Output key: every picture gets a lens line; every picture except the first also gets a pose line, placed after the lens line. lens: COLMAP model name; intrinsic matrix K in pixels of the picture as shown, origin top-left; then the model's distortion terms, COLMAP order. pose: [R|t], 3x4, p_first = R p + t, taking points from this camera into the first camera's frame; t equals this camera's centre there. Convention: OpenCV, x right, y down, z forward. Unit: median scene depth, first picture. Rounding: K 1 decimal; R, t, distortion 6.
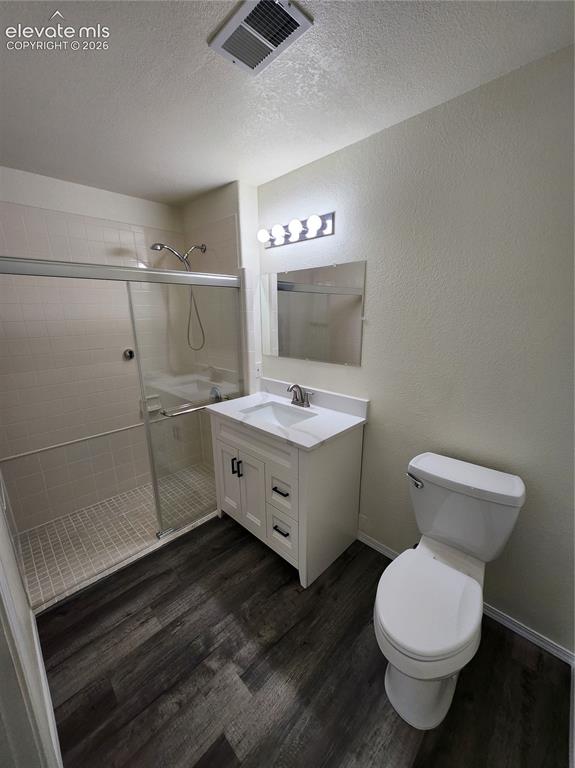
lens RADIAL K [[301.5, 0, 290.6], [0, 301.5, 386.3], [0, 0, 1]] dist [0.001610, 0.000285]
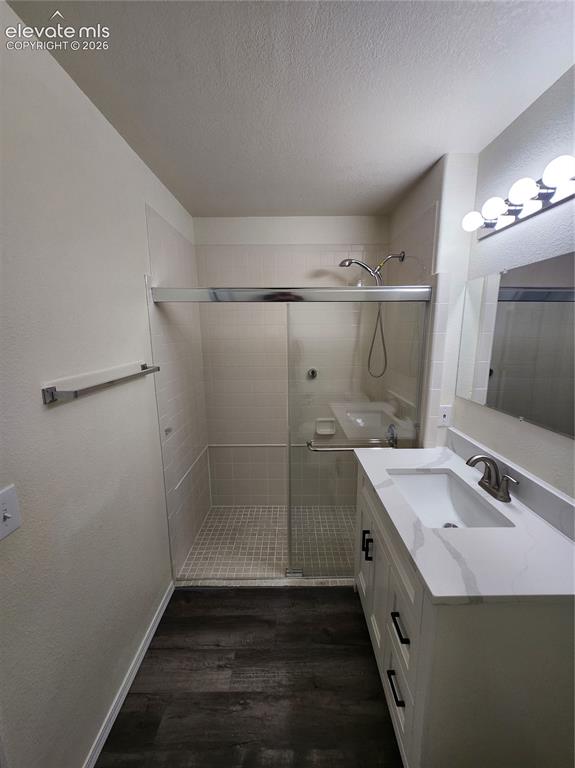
lens RADIAL K [[301.5, 0, 290.6], [0, 301.5, 386.3], [0, 0, 1]] dist [0.001610, 0.000285]
pose [[0.703636, 0.135729, -0.697476, 0.137837], [-0.175780, 0.984327, 0.014219, -0.080186], [0.688475, 0.112597, 0.716467, 0.286670]]
